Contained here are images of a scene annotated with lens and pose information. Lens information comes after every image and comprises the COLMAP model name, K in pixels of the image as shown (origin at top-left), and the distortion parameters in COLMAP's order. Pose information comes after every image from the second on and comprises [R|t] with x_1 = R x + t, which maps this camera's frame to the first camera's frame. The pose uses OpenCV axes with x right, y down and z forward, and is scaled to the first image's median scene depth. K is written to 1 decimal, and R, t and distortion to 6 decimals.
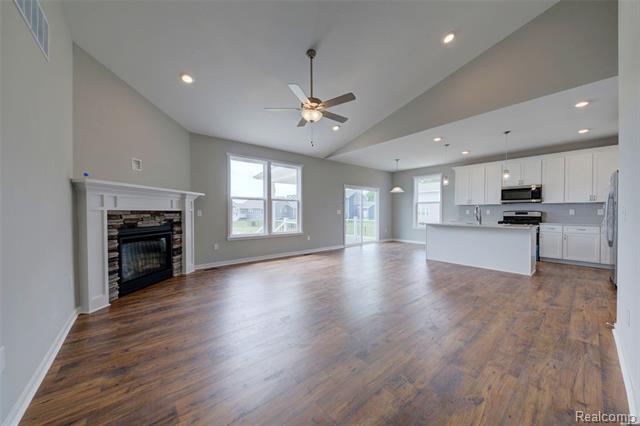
lens RADIAL K [[224.4, 0, 320.0], [0, 224.4, 213.0], [0, 0, 1]] dist [-0.000256, -0.000009]
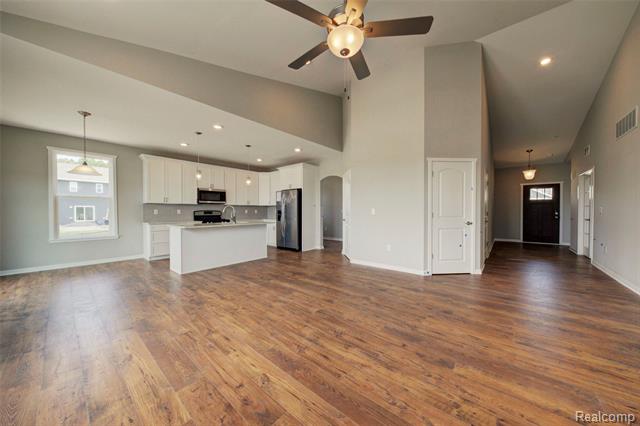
lens RADIAL K [[218.9, 0, 323.7], [0, 218.9, 213.8], [0, 0, 1]] dist [0.000528, -0.003390]
pose [[-0.185887, -0.012012, 0.982498, -0.384470], [0.009672, 0.999854, 0.014055, -0.003965], [-0.982524, 0.012116, -0.185744, 0.771539]]
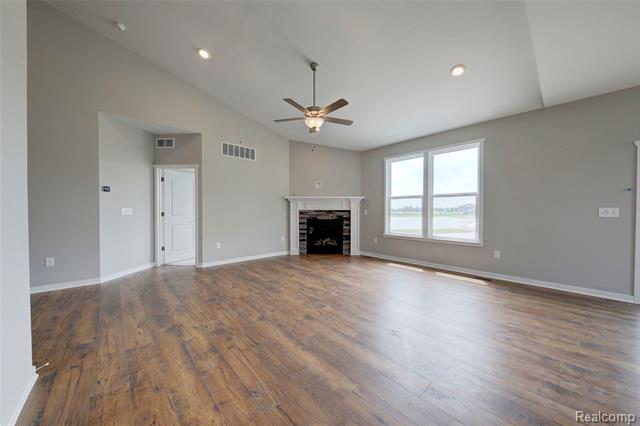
lens RADIAL K [[224.6, 0, 322.6], [0, 224.6, 213.8], [0, 0, 1]] dist [0.000251, -0.000169]
pose [[0.057078, 0.014794, -0.998260, 0.703215], [-0.008401, 0.999862, 0.014338, -0.004959], [0.998334, 0.007568, 0.057194, 0.651517]]
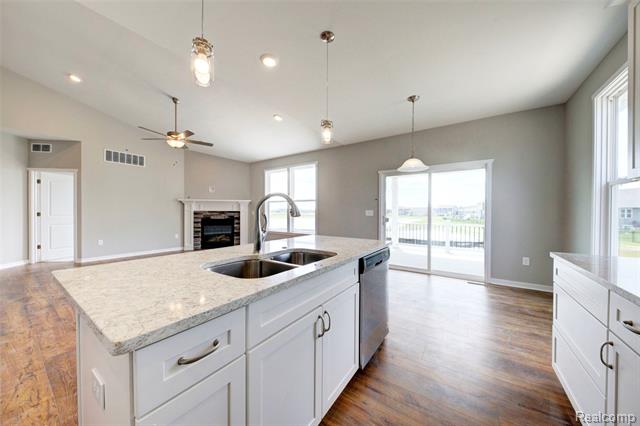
lens RADIAL K [[218.9, 0, 323.7], [0, 218.9, 213.8], [0, 0, 1]] dist [0.000528, -0.003390]
pose [[0.285264, 0.008455, -0.958412, 1.029610], [-0.011831, 0.999916, 0.005300, -0.005586], [0.958376, 0.009827, 0.285340, 0.995569]]
